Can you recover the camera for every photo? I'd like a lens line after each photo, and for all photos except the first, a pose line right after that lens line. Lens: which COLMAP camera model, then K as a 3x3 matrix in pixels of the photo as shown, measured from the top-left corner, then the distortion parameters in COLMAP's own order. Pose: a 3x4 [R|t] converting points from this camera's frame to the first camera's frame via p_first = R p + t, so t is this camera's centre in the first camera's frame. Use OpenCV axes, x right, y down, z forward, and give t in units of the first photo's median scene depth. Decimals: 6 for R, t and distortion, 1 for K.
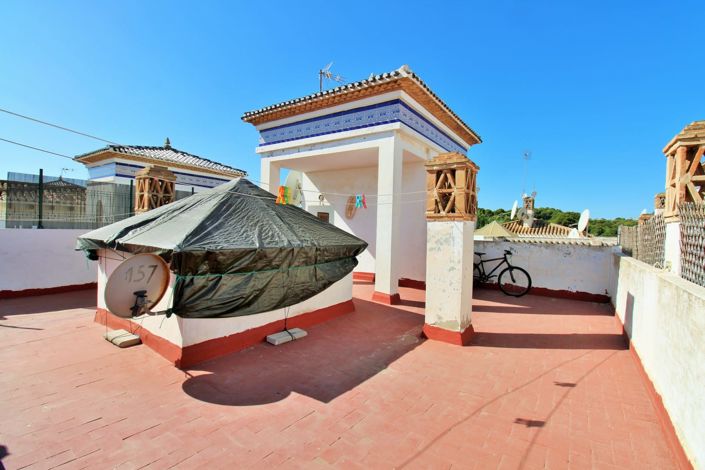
lens RADIAL K [[325.1, 0, 353.1], [0, 325.1, 228.7], [0, 0, 1]] dist [-0.001386, -0.000245]
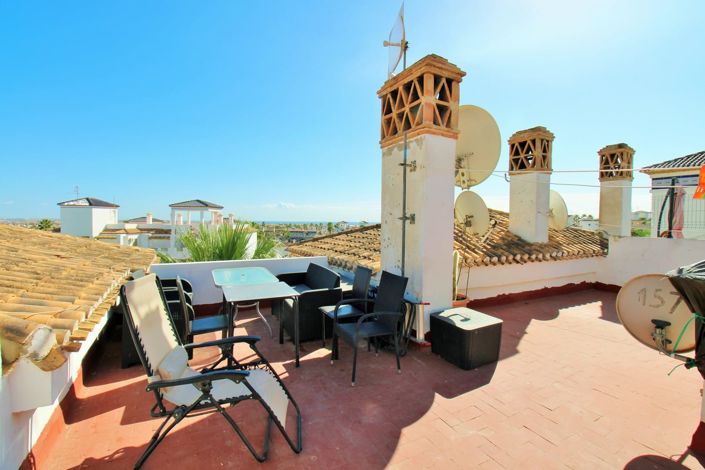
lens RADIAL K [[325.1, 0, 353.1], [0, 325.1, 228.7], [0, 0, 1]] dist [-0.001386, -0.000245]
pose [[-0.430625, -0.017217, -0.902367, 0.421103], [-0.014897, 0.999817, -0.011967, -0.017424], [0.902408, 0.008289, -0.430802, 0.659525]]
